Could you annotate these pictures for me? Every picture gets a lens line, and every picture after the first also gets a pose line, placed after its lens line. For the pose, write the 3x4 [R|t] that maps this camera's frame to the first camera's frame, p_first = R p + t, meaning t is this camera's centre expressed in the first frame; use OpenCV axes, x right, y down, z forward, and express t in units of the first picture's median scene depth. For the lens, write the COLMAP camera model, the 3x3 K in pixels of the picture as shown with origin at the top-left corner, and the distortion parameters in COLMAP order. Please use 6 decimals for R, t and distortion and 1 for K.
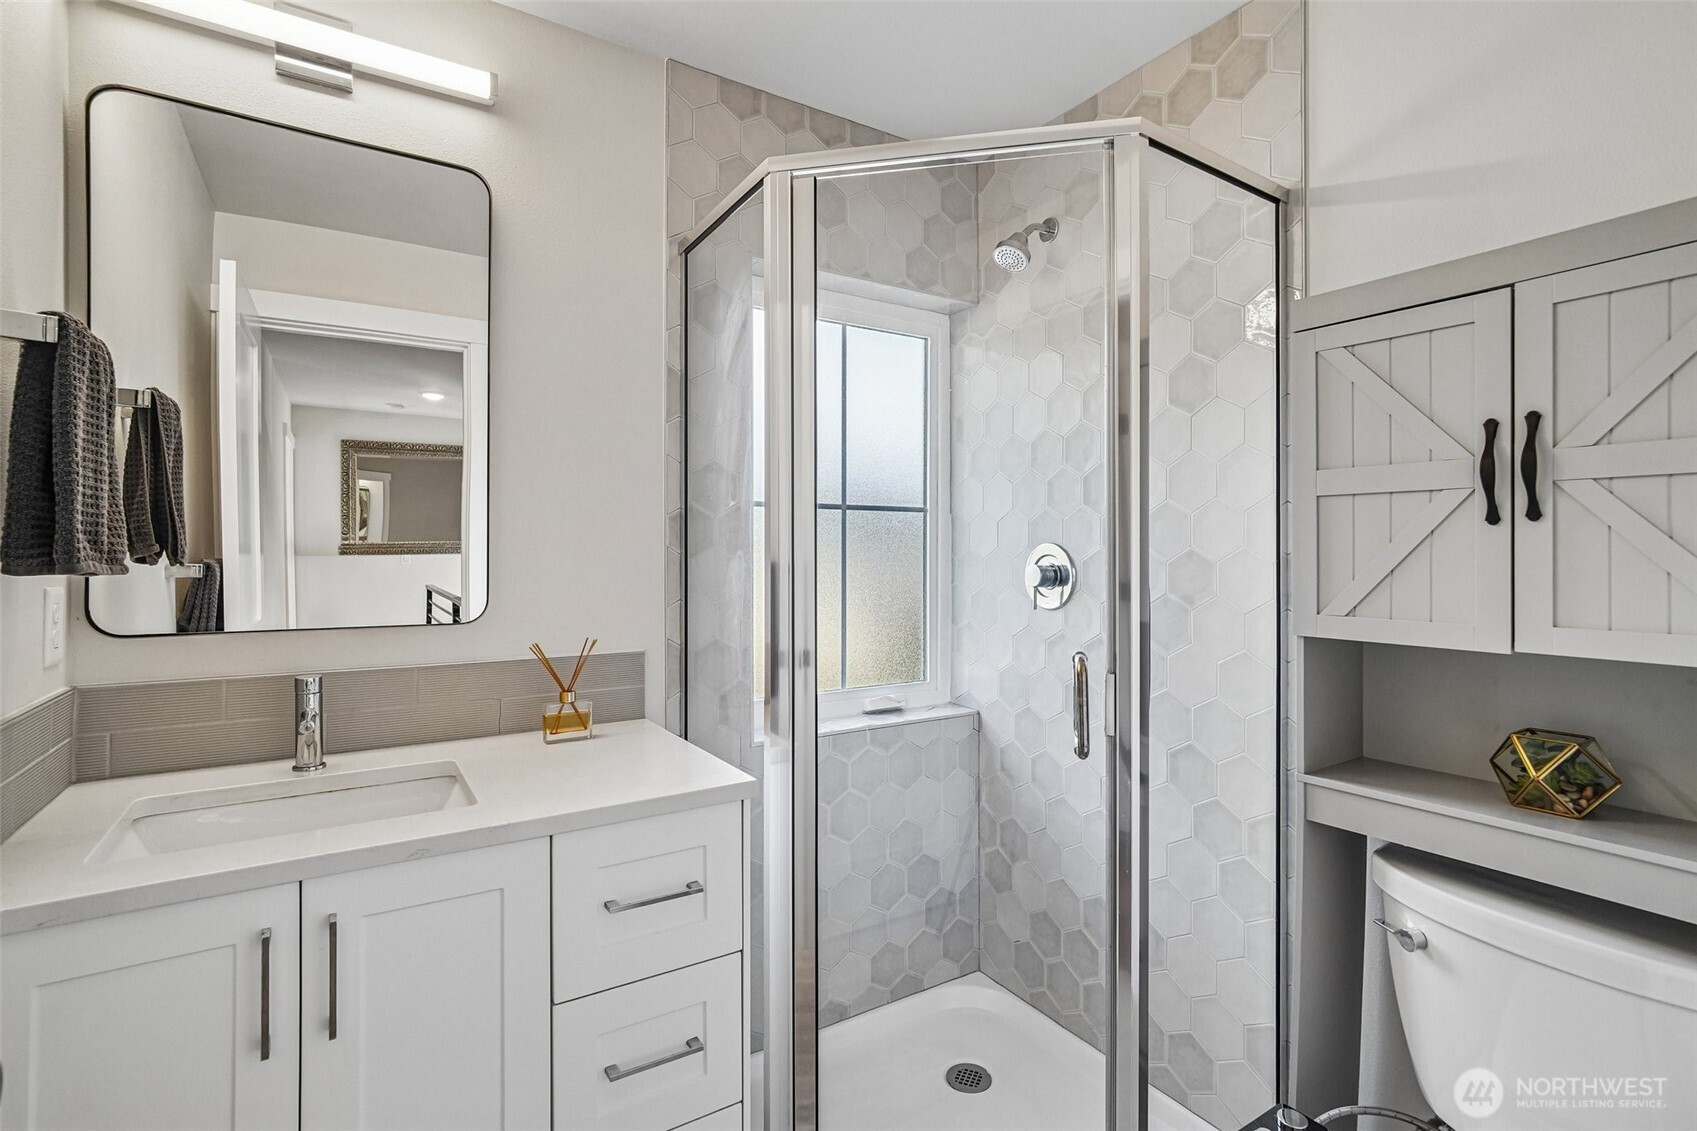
lens RADIAL K [[798.3, 0, 847.1], [0, 798.3, 563.3], [0, 0, 1]] dist [-0.003913, -0.000638]
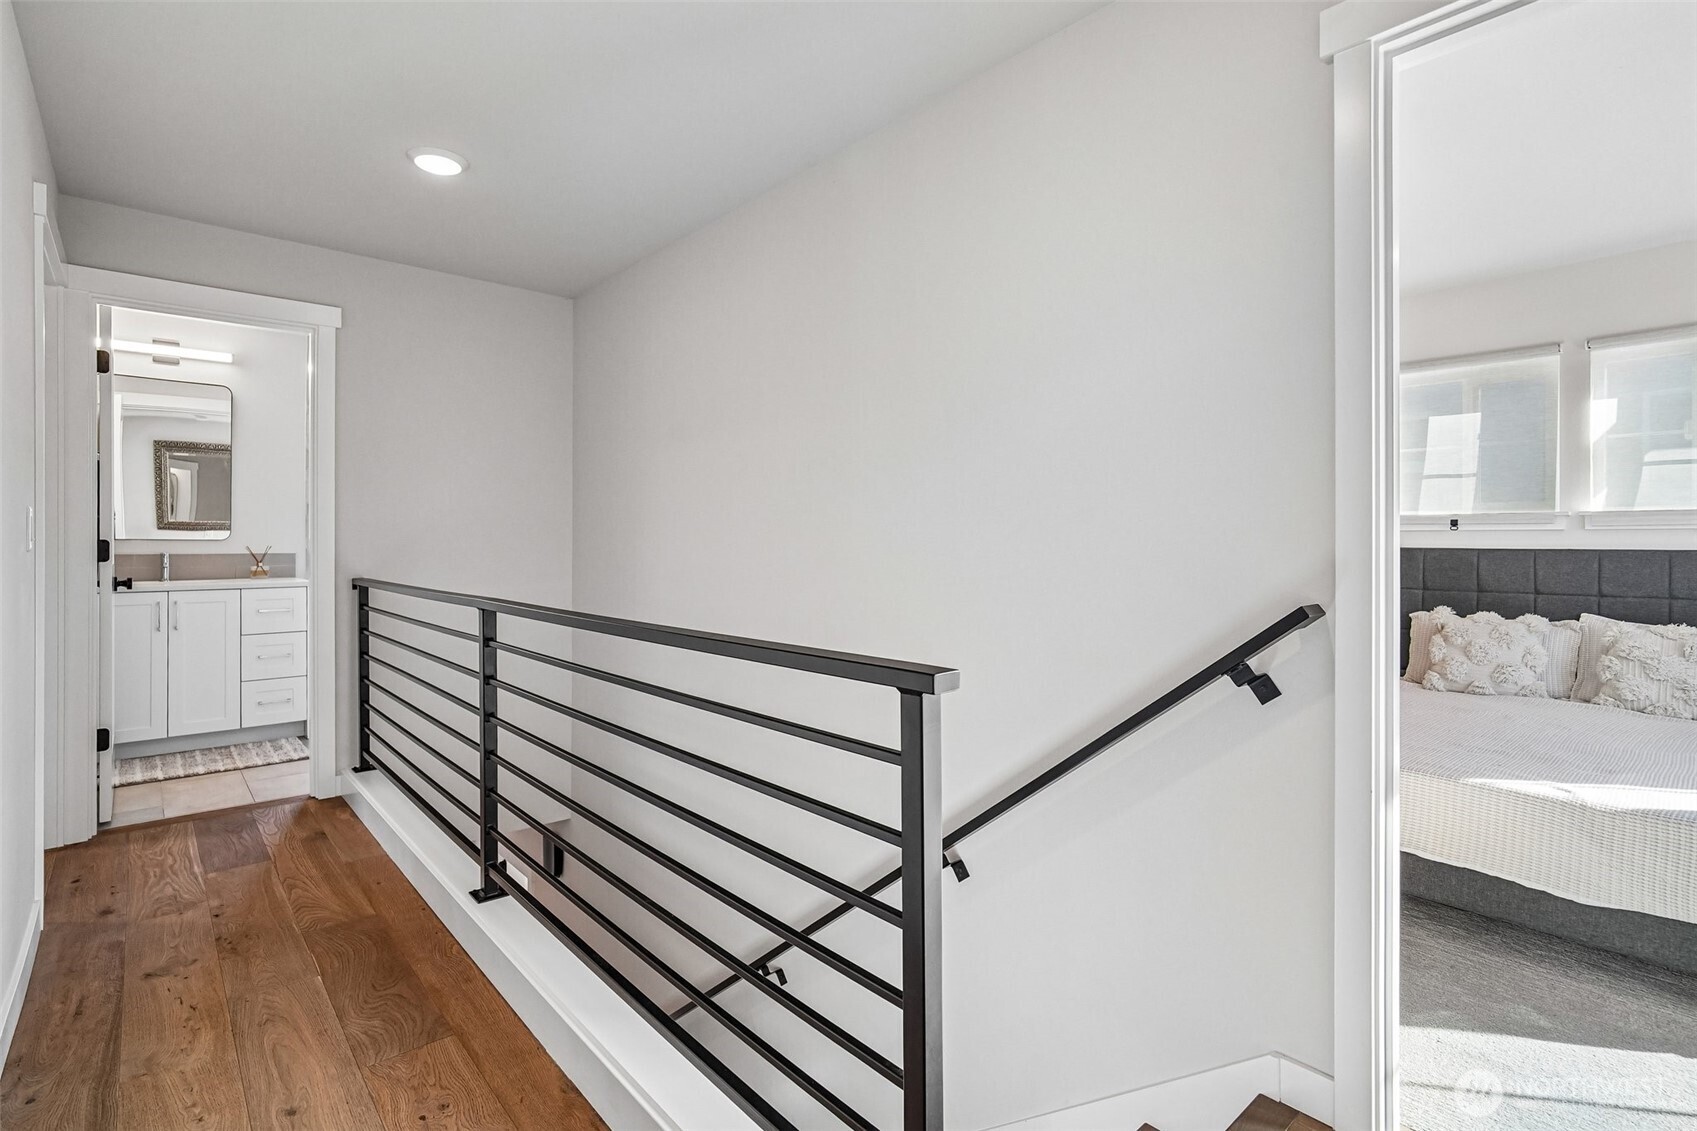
lens RADIAL K [[798.3, 0, 851.8], [0, 798.3, 549.8], [0, 0, 1]] dist [-0.003913, -0.000638]
pose [[0.986403, -0.000416, 0.164341, 1.207721], [0.001254, 0.999987, -0.004996, 0.115739], [-0.164337, 0.005134, 0.986391, -2.067936]]
